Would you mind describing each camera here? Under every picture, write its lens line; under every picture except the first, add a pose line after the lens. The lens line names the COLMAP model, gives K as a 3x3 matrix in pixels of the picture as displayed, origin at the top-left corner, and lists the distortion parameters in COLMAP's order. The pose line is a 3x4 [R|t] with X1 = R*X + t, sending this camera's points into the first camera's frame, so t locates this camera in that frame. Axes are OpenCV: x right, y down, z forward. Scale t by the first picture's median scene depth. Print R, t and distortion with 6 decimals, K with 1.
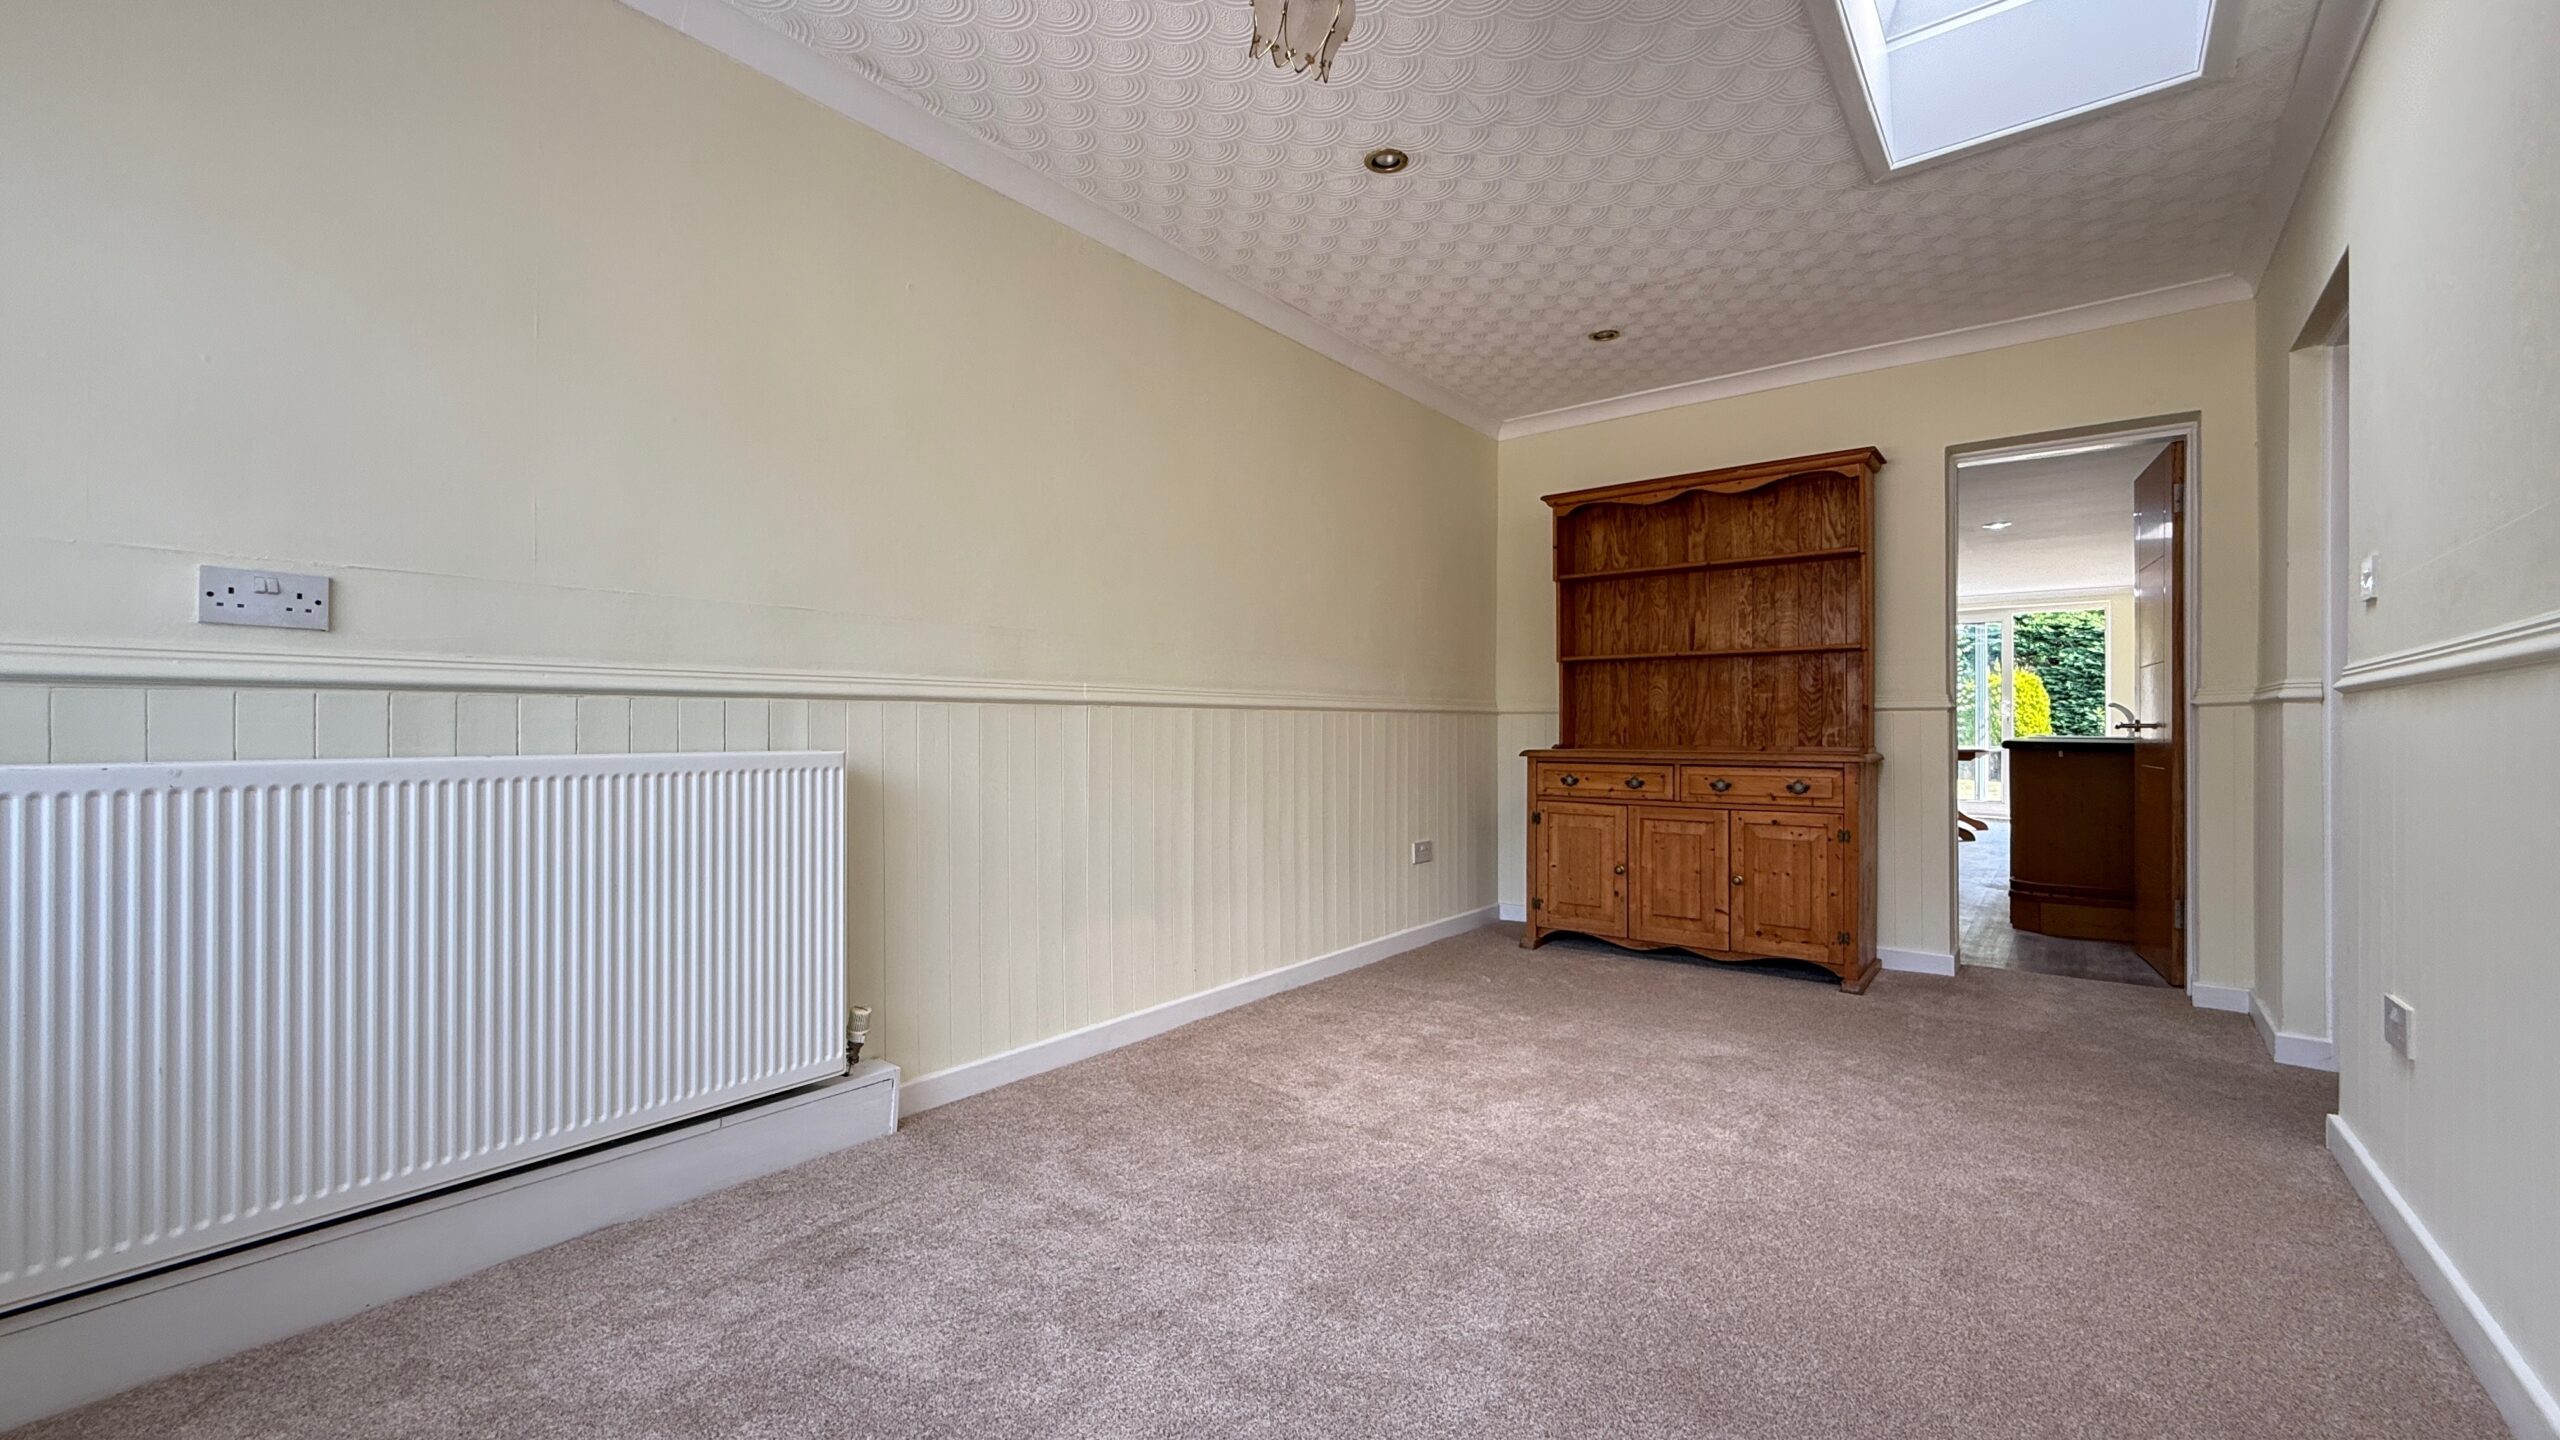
lens RADIAL K [[1019.9, 0, 1270.7], [0, 1019.9, 725.1], [0, 0, 1]] dist [-0.001109, 0.000707]
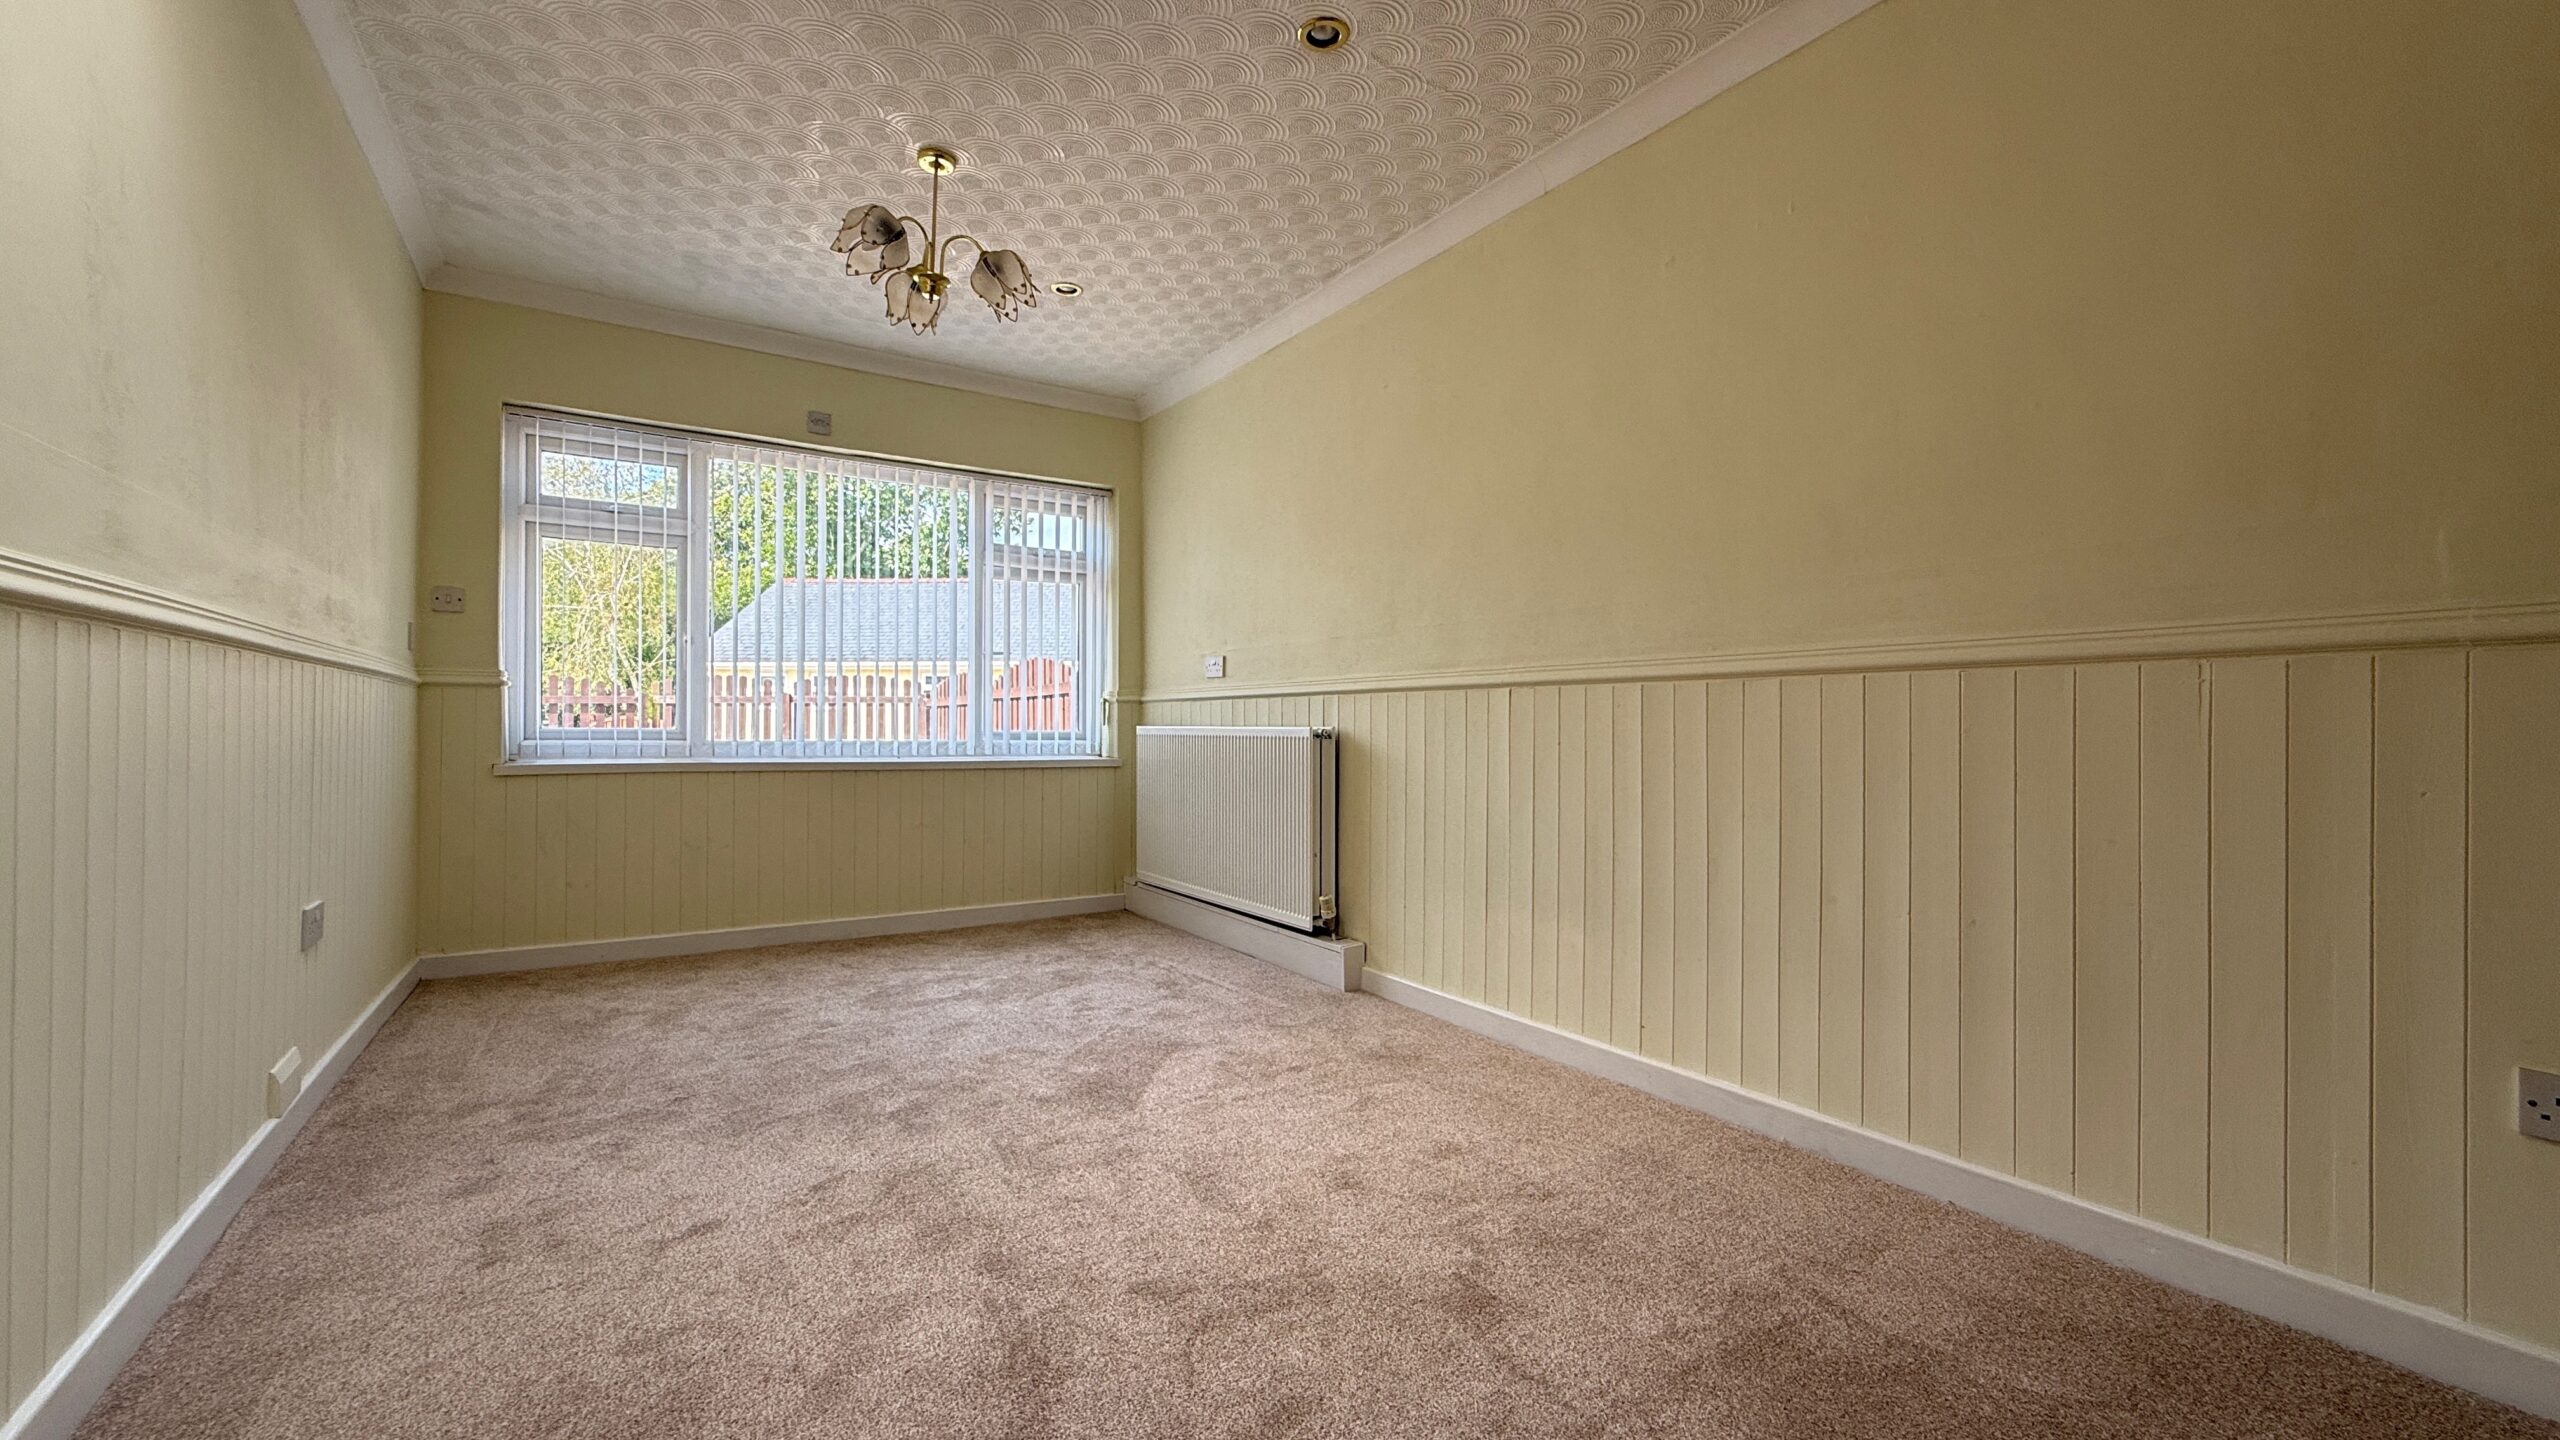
lens RADIAL K [[1019.9, 0, 1276.6], [0, 1019.9, 726.8], [0, 0, 1]] dist [-0.001109, 0.000707]
pose [[-0.321455, 0.003741, -0.946917, 0.738802], [0.004130, 0.999988, 0.002548, 0.013425], [0.946916, -0.003092, -0.321467, 0.987319]]
